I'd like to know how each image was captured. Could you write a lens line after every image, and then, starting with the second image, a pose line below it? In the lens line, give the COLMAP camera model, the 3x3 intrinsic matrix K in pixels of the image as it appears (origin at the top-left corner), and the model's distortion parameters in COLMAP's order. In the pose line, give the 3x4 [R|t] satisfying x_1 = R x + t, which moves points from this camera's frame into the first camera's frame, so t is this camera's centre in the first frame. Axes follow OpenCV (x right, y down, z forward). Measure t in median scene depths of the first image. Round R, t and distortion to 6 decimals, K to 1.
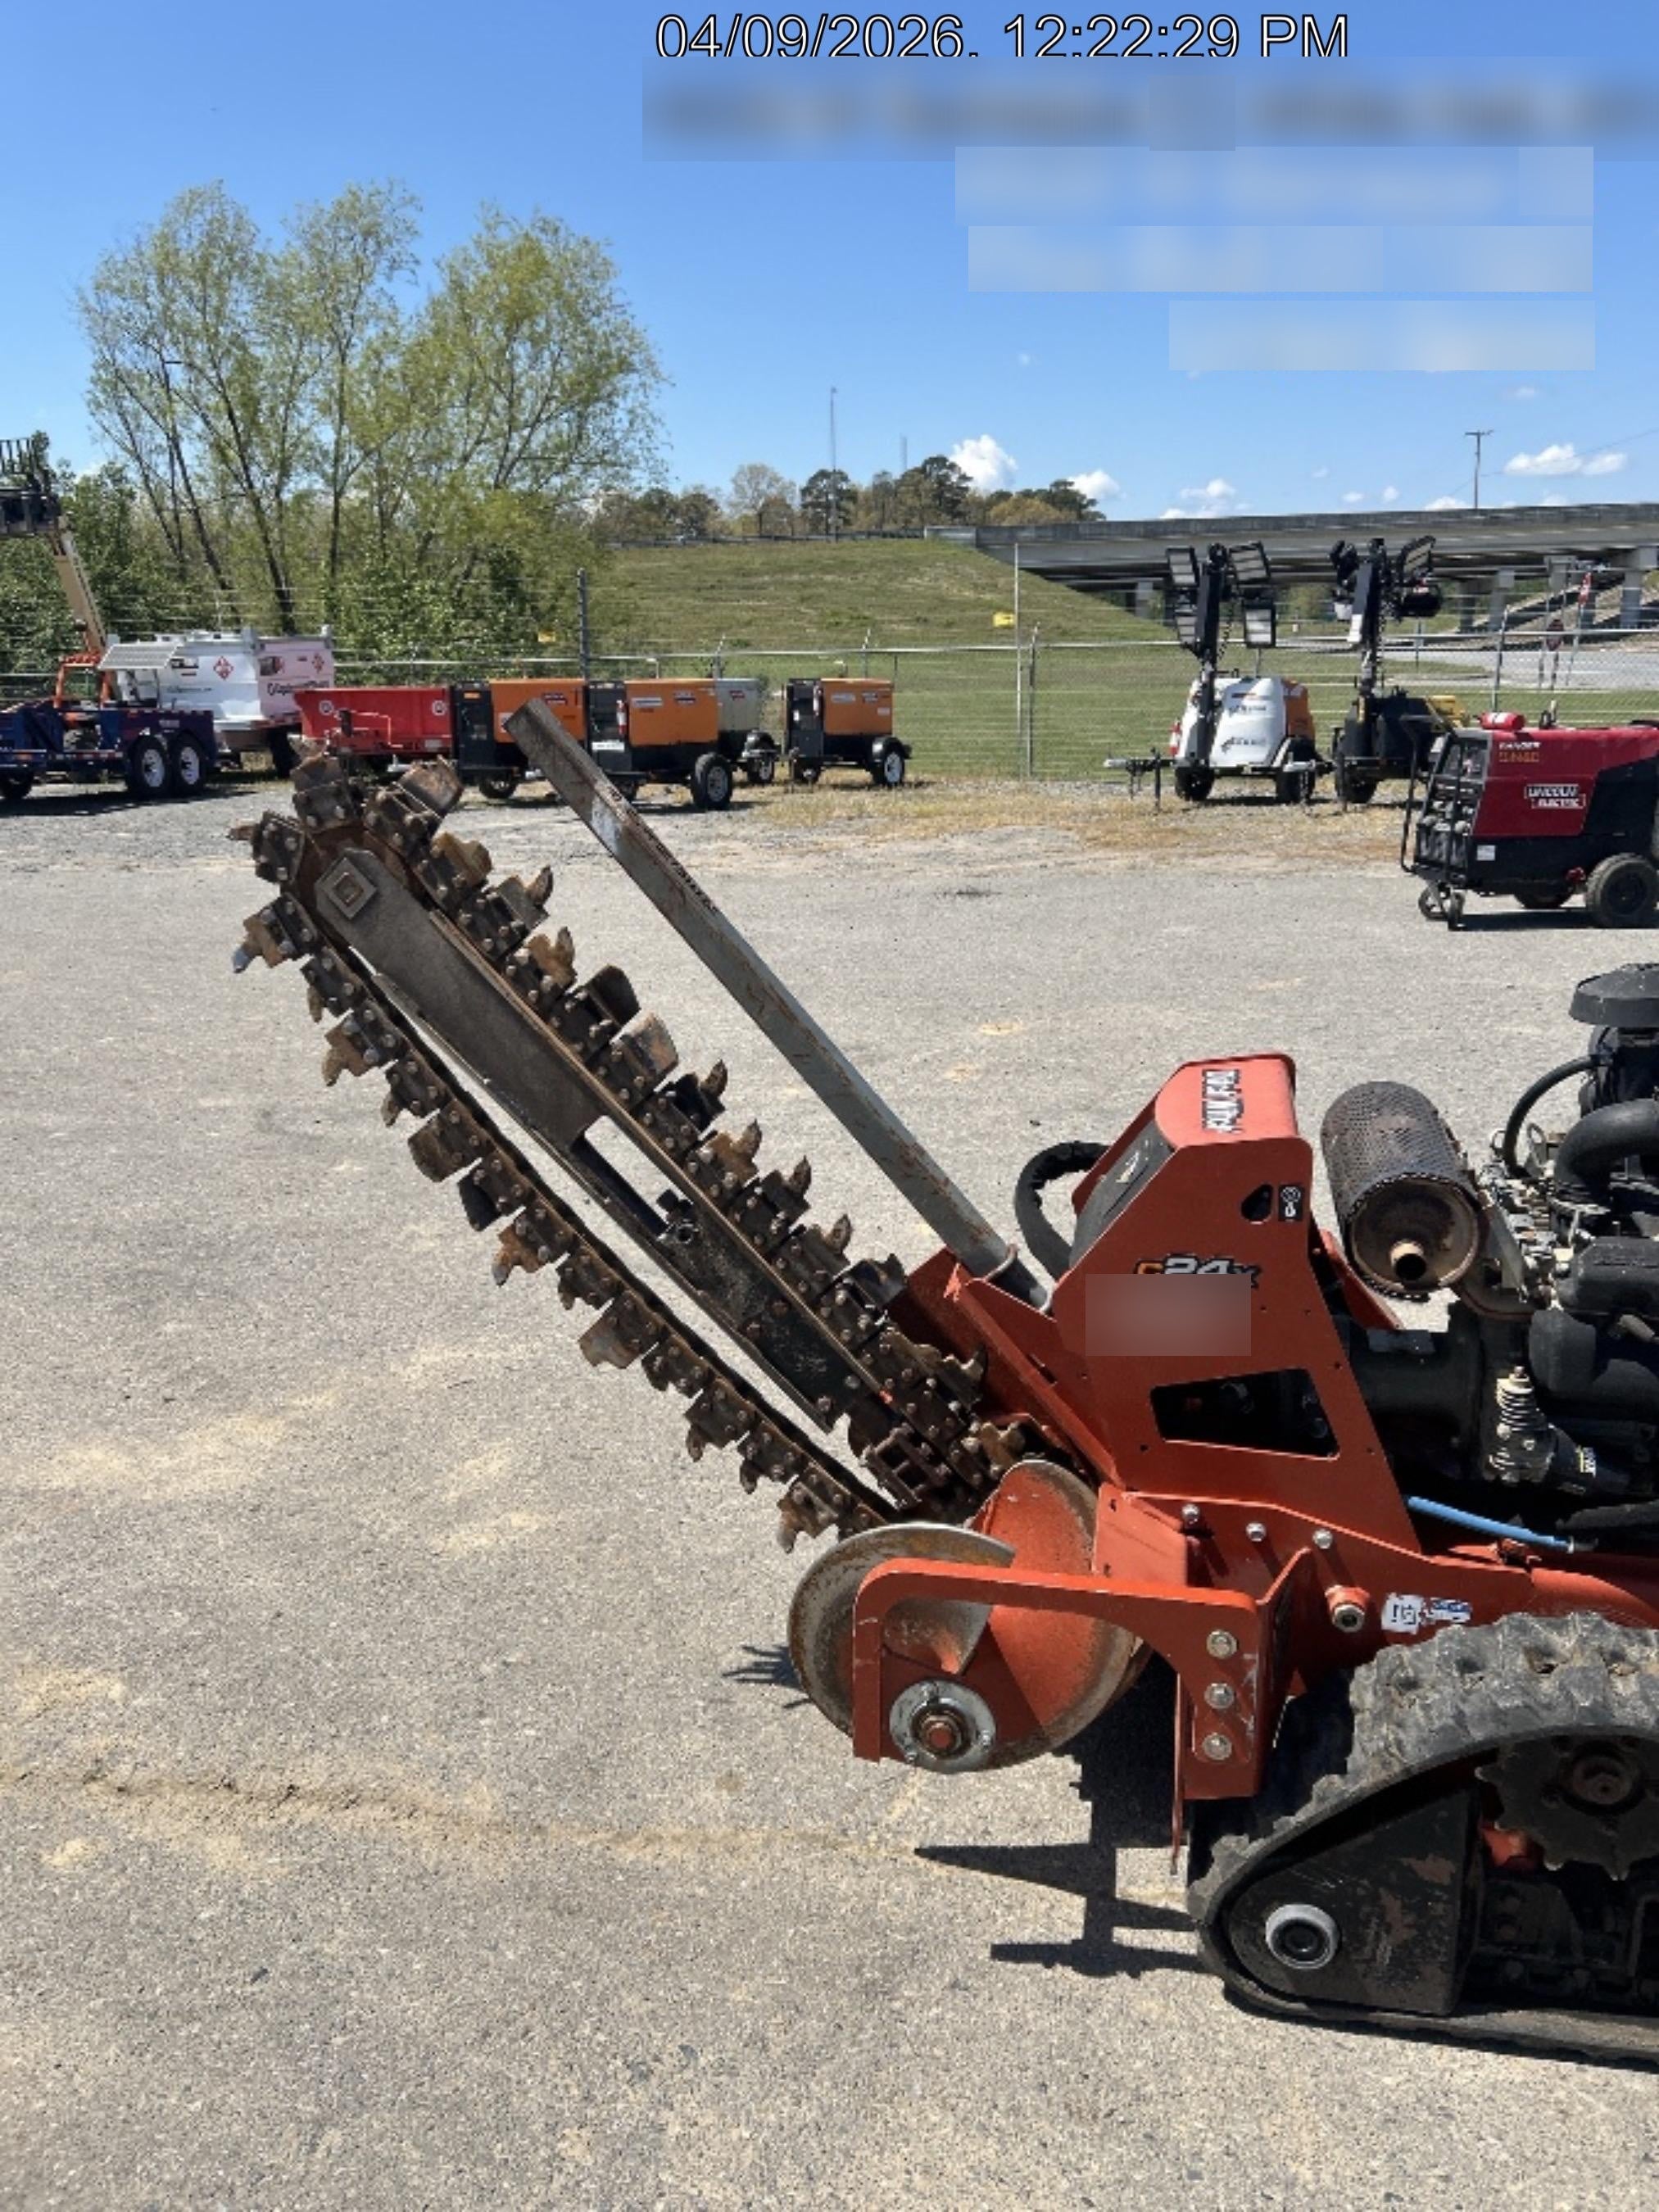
lens RADIAL K [[1654.4, 0, 829.5], [0, 1654.4, 1106.0], [0, 0, 1]] dist [0.088098, -0.096802]
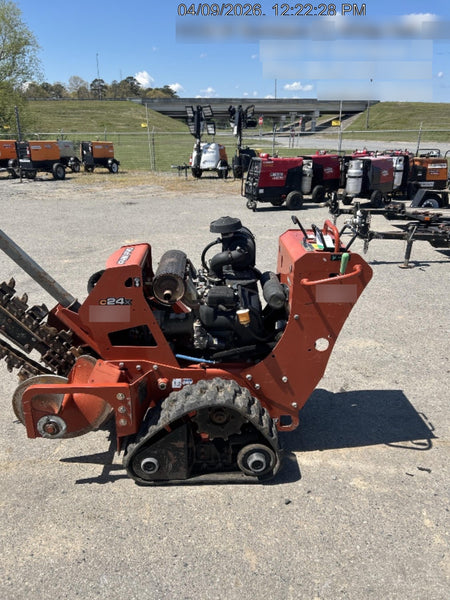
lens RADIAL K [[453.3, 0, 225.0], [0, 453.3, 300.0], [0, 0, 1]] dist [0.054717, -0.034185]
pose [[0.972915, -0.065110, 0.221805, 0.061777], [0.047141, 0.995233, 0.085372, 0.005081], [-0.226307, -0.072603, 0.971347, -0.016067]]
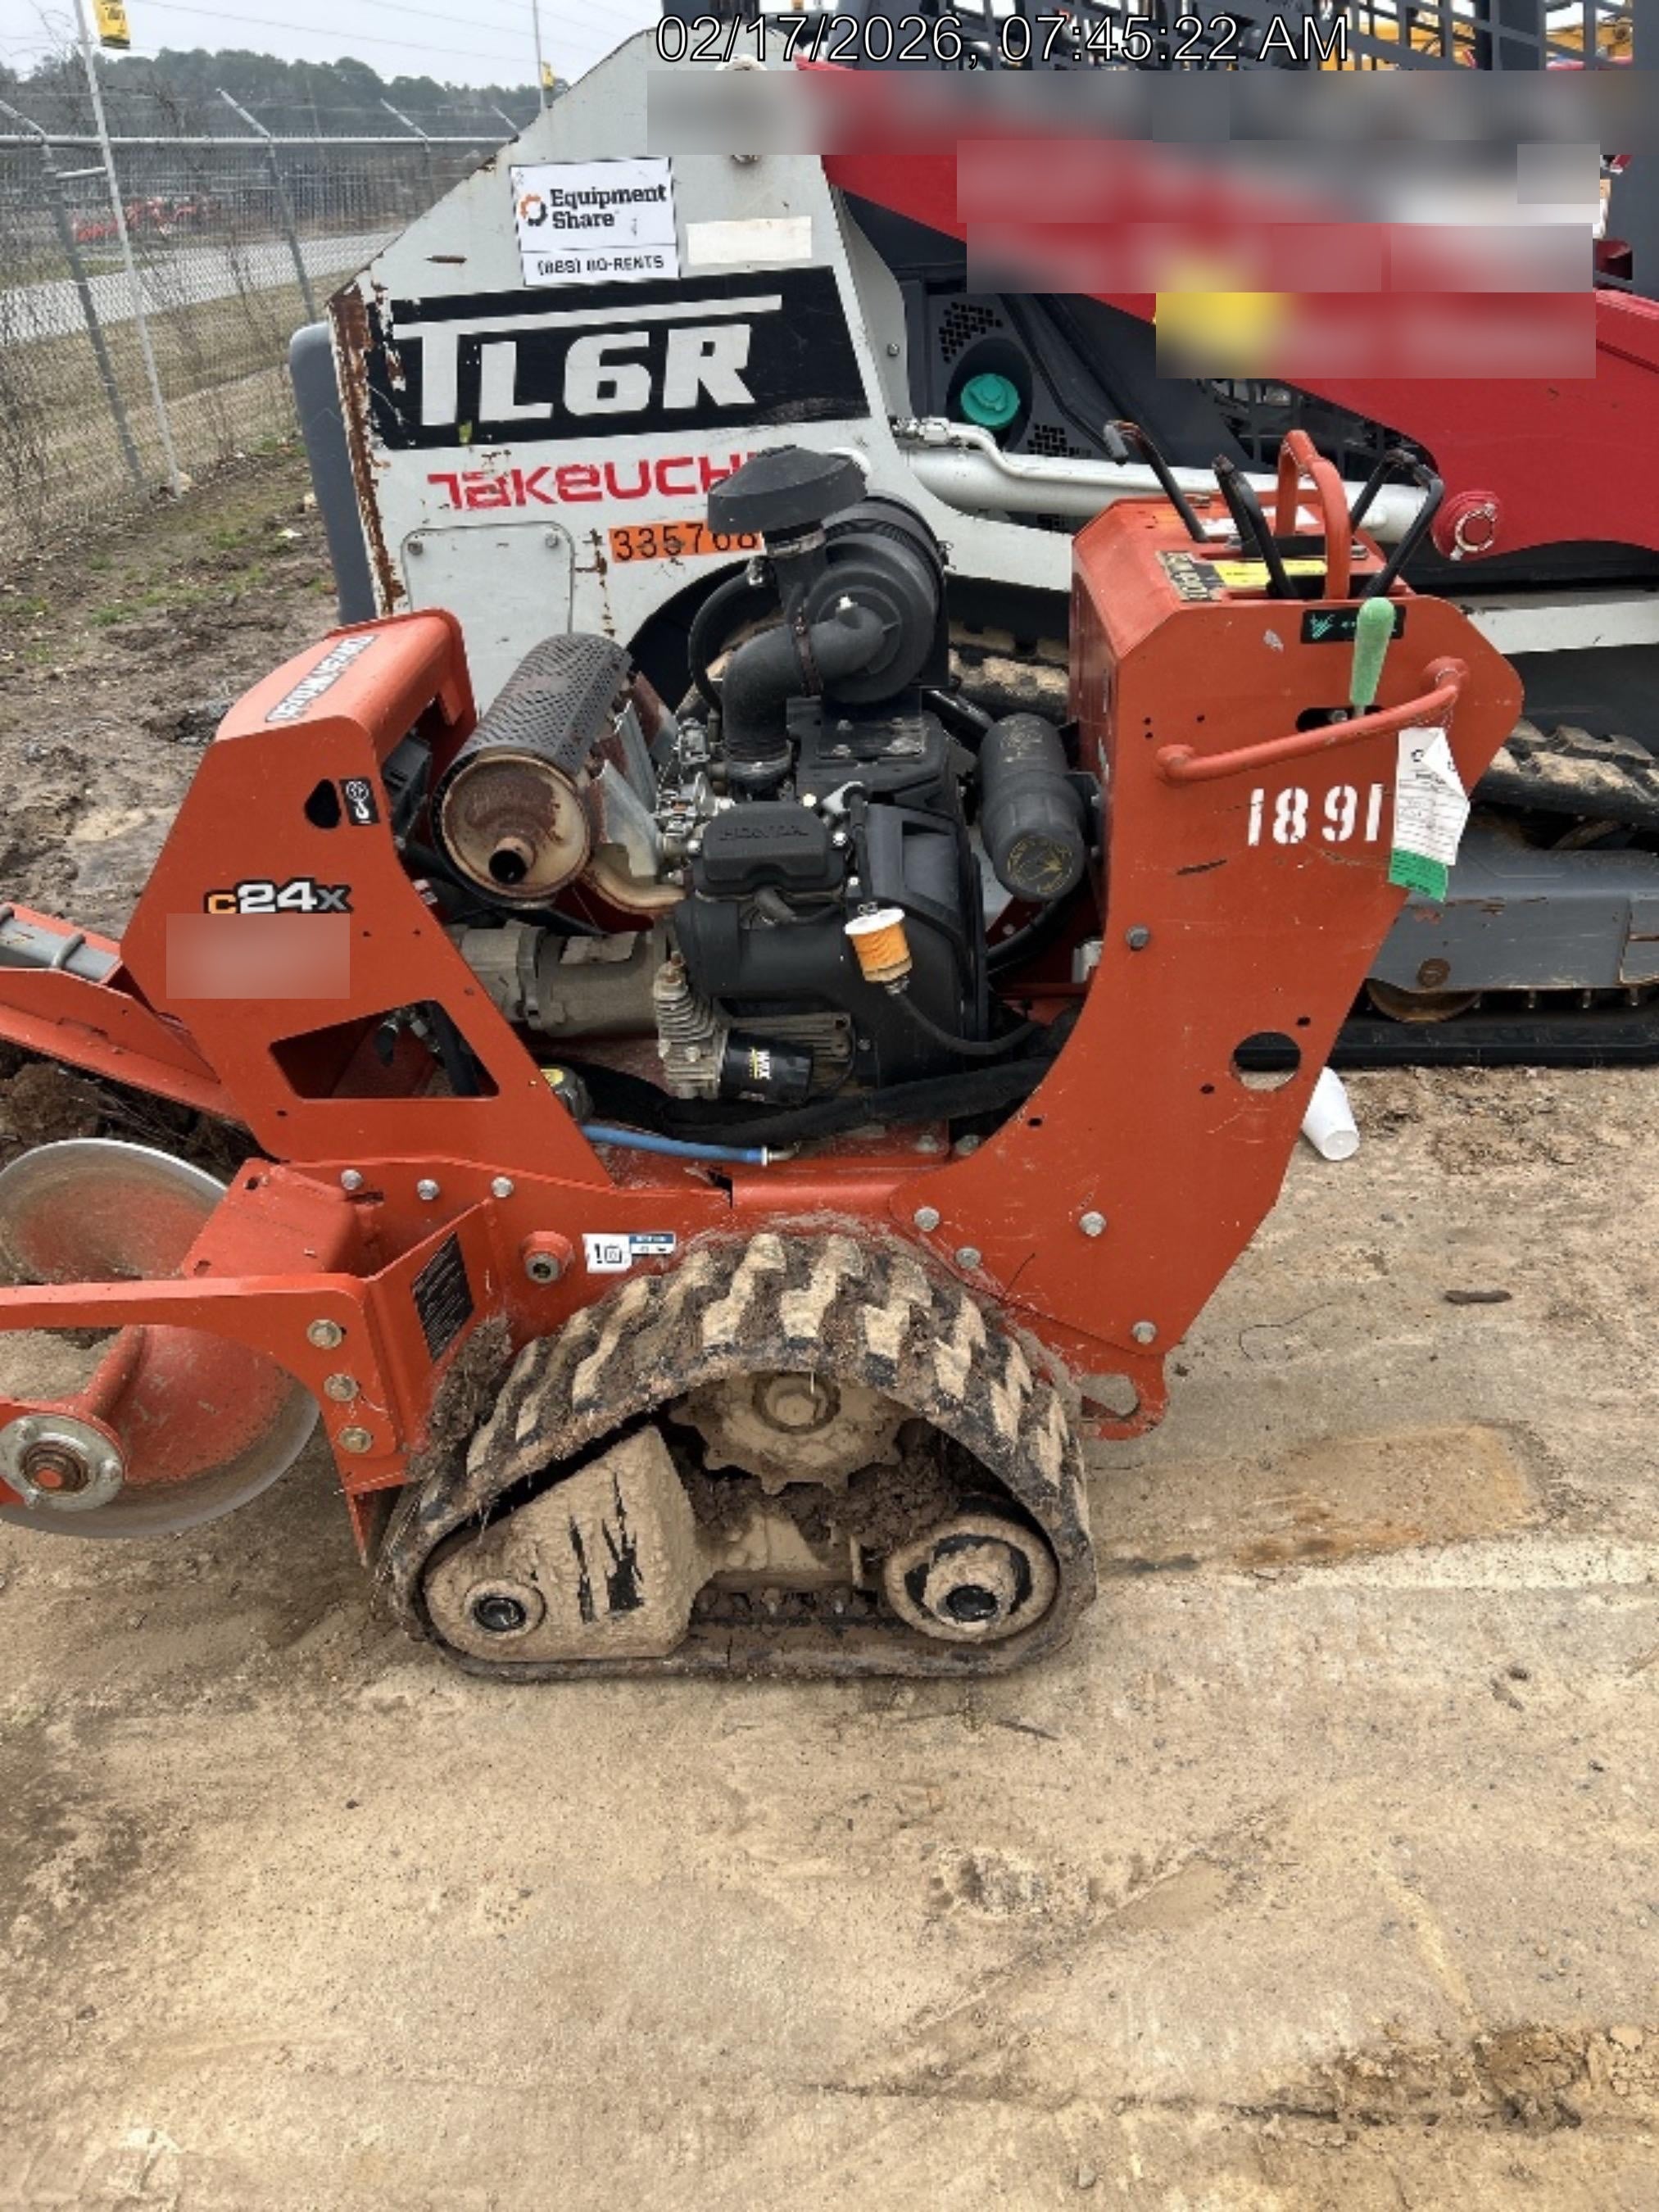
lens RADIAL K [[1654.4, 0, 829.5], [0, 1654.4, 1106.0], [0, 0, 1]] dist [0.088098, -0.096802]
pose [[0.985200, -0.130379, 0.111271, 0.100922], [0.100342, 0.965002, 0.242285, 0.007082], [-0.138966, -0.227534, 0.963803, 0.041855]]
